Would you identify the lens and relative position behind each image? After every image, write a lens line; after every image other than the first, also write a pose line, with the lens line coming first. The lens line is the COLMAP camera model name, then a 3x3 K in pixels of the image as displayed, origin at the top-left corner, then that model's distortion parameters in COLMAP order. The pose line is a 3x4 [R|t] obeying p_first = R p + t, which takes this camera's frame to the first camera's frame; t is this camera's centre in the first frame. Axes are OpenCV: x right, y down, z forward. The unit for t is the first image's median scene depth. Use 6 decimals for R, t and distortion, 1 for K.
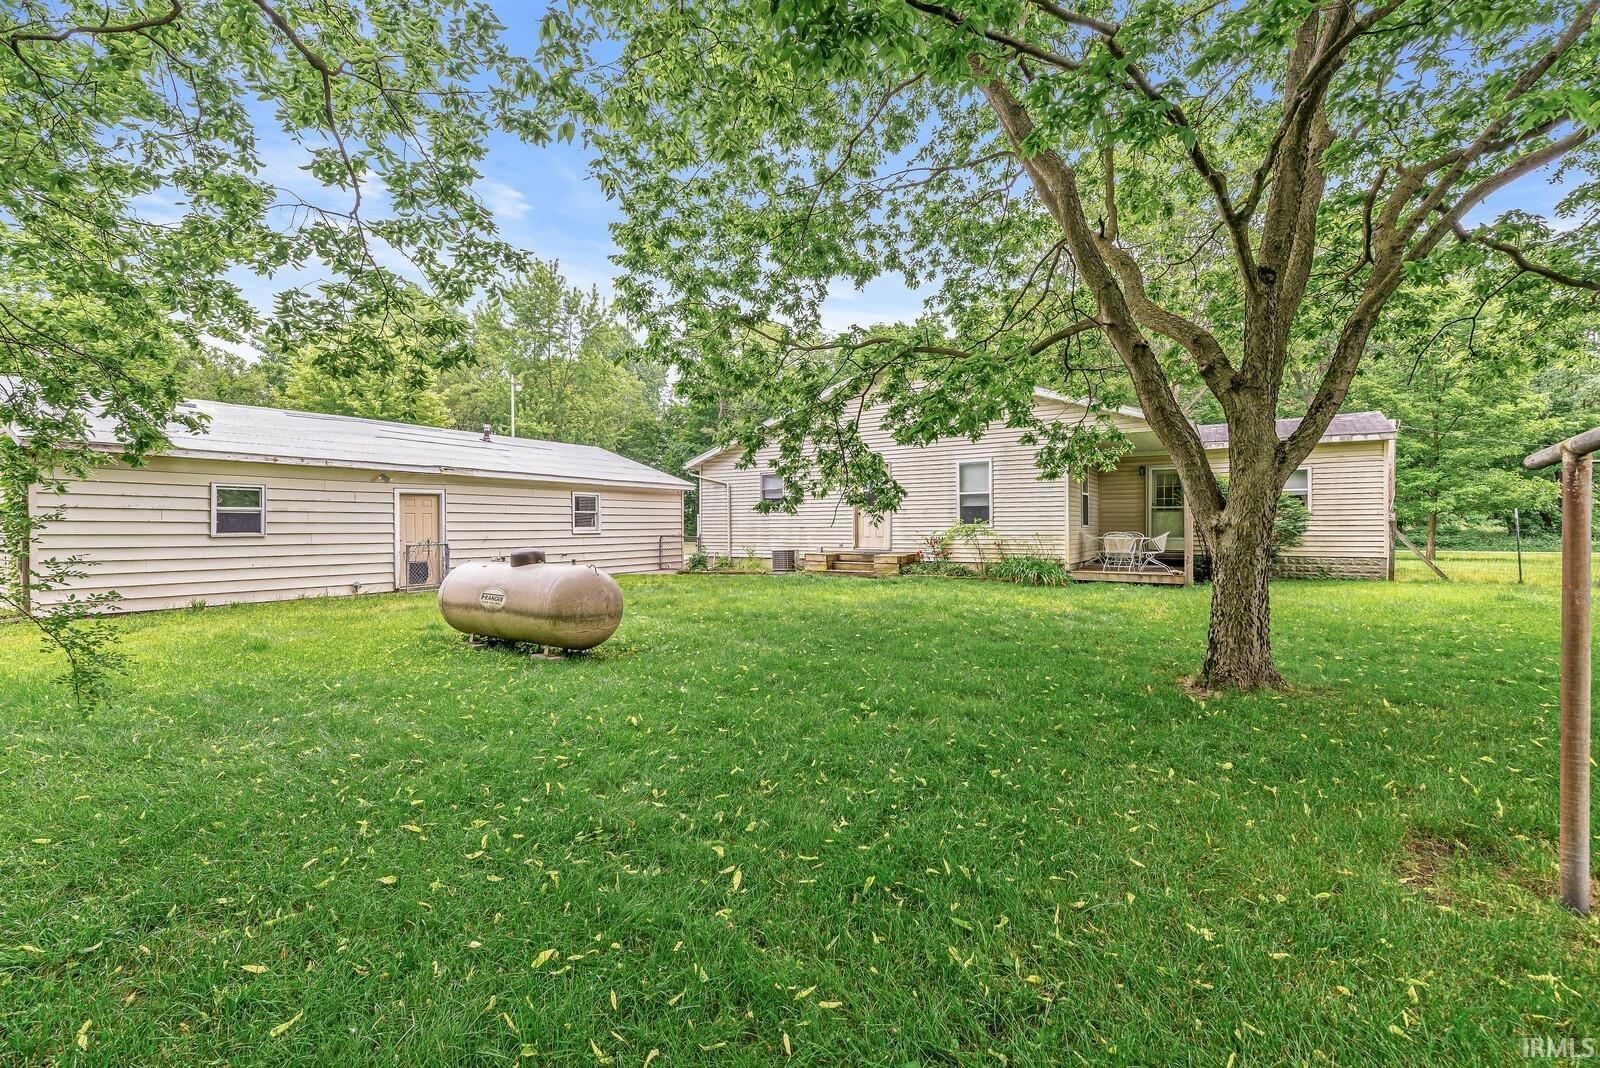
lens RADIAL K [[684.9, 0, 801.3], [0, 684.9, 534.2], [0, 0, 1]] dist [0.001919, -0.001646]
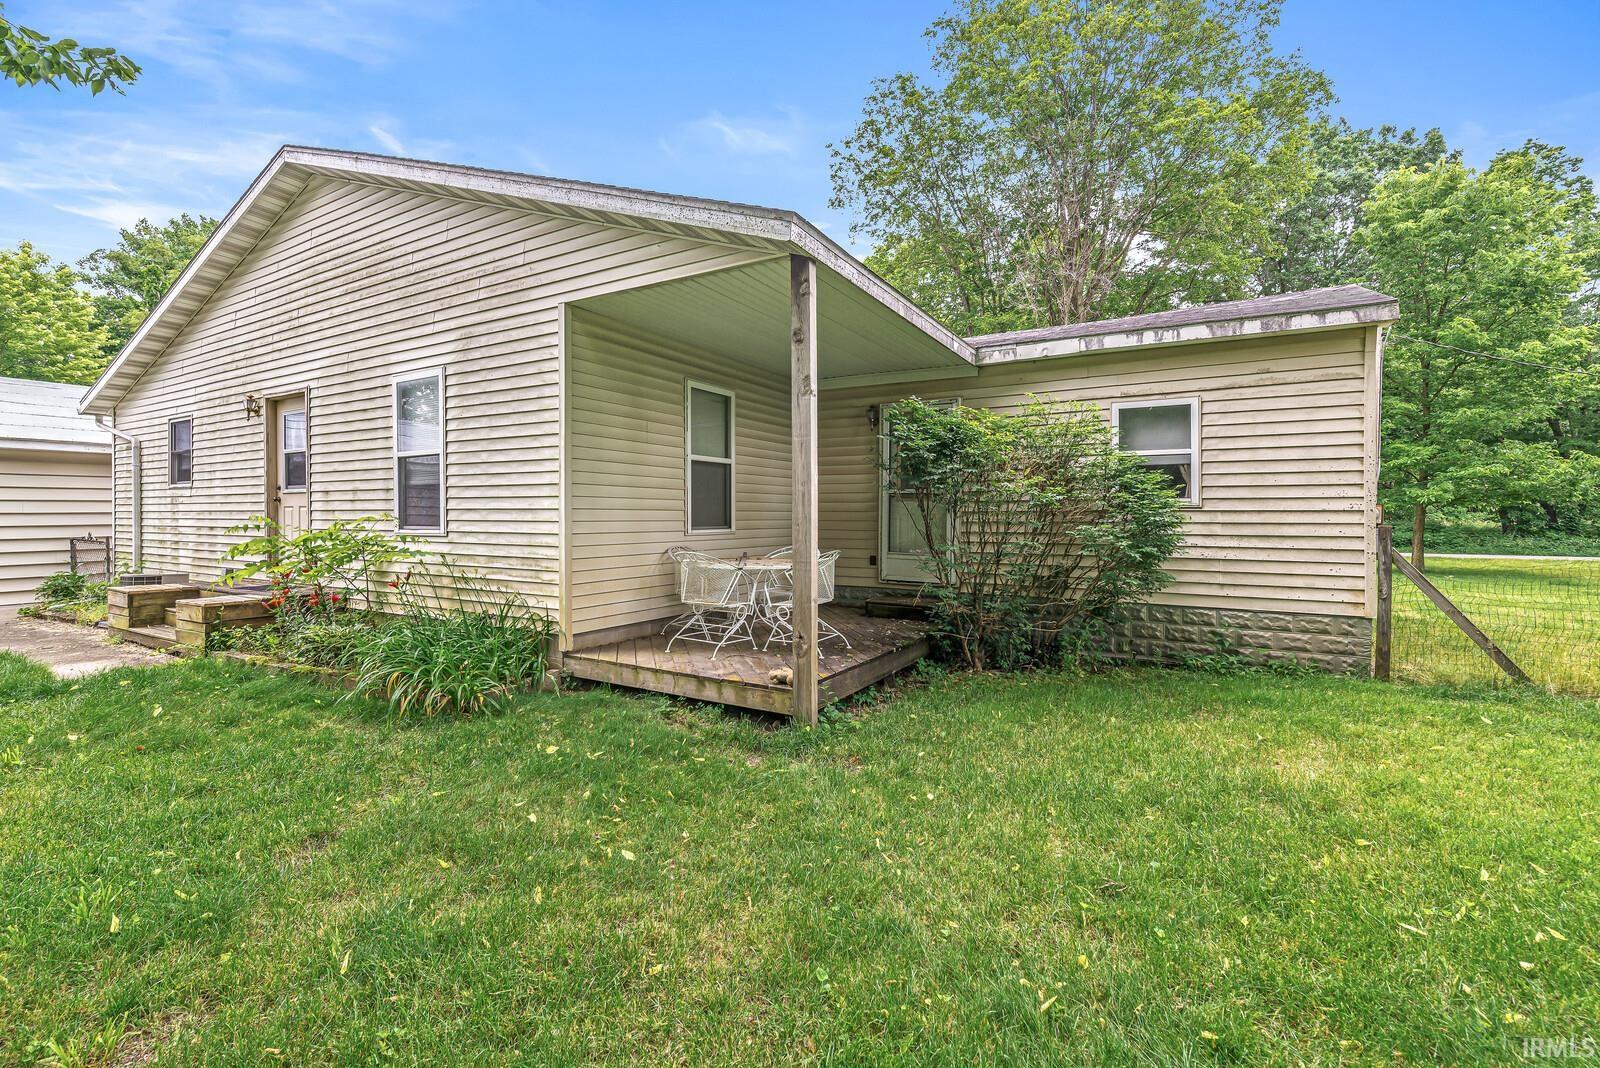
lens RADIAL K [[684.9, 0, 804.4], [0, 684.9, 518.7], [0, 0, 1]] dist [0.001919, -0.001646]
pose [[0.999380, 0.005662, 0.034747, 0.481093], [-0.005573, 0.999981, -0.002661, -0.020300], [-0.034761, 0.002465, 0.999393, 0.578118]]
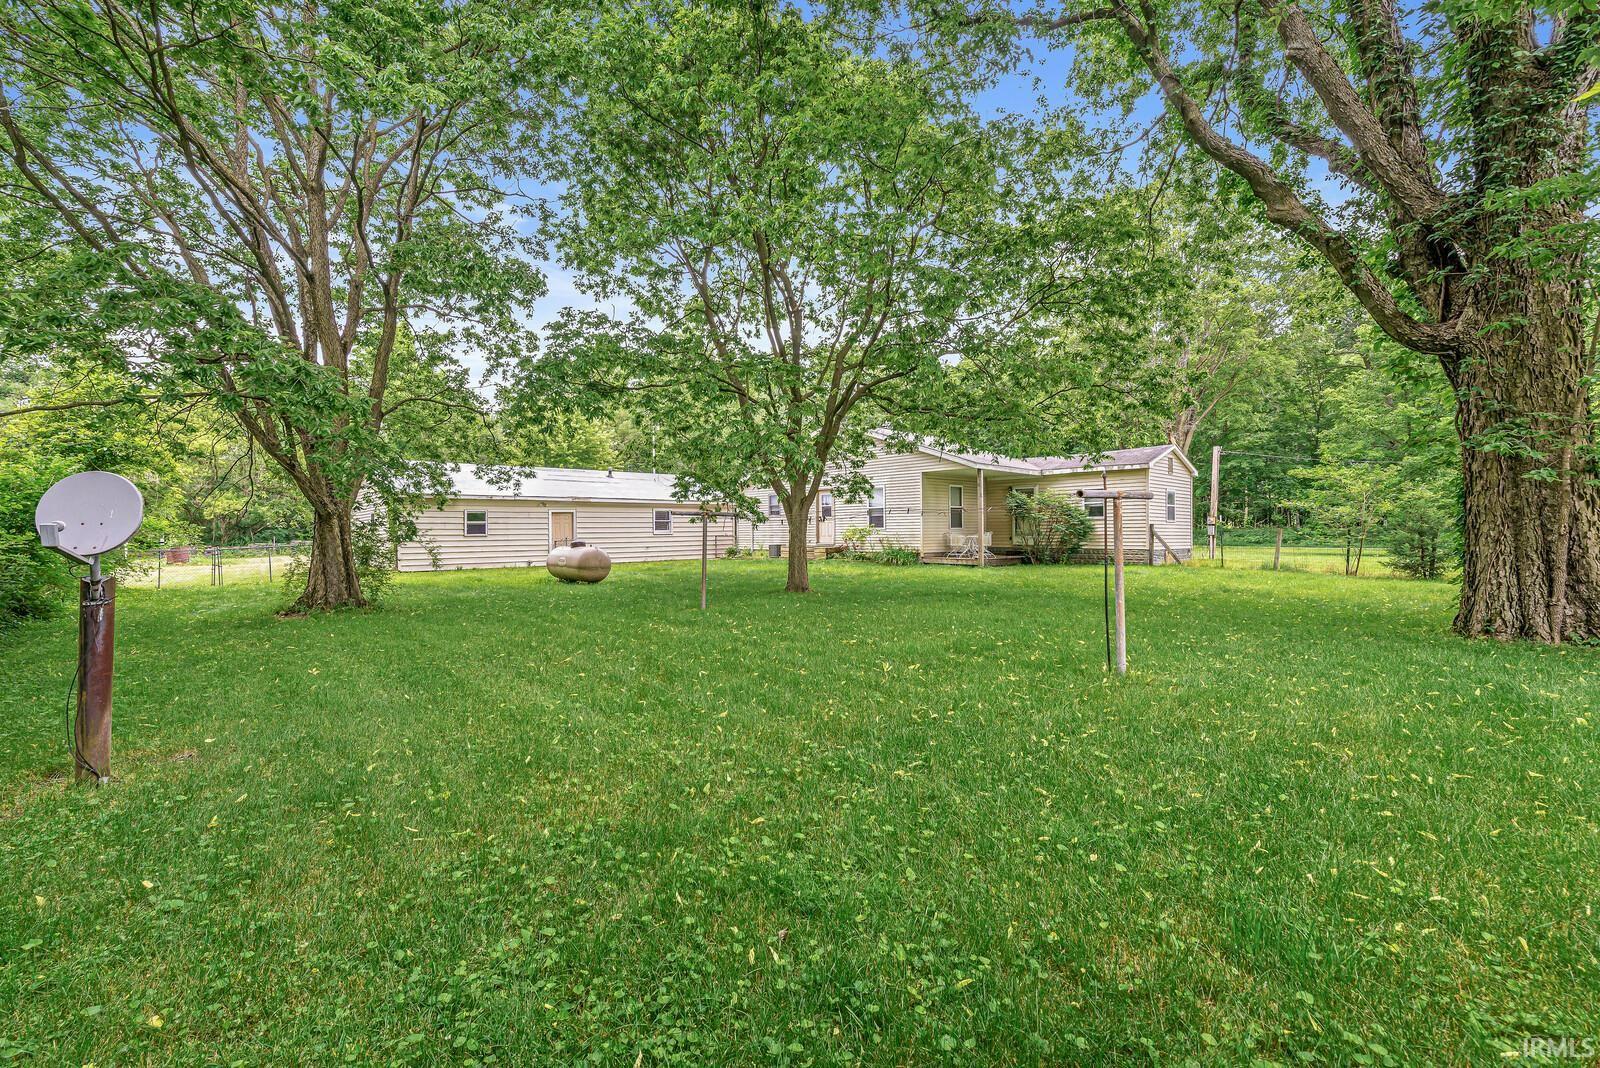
lens RADIAL K [[684.9, 0, 798.2], [0, 684.9, 536.3], [0, 0, 1]] dist [0.001919, -0.001646]
pose [[0.964939, -0.001091, -0.262472, 0.497839], [0.001336, 0.999999, 0.000753, 0.003703], [0.262470, -0.001078, 0.964939, -0.557720]]
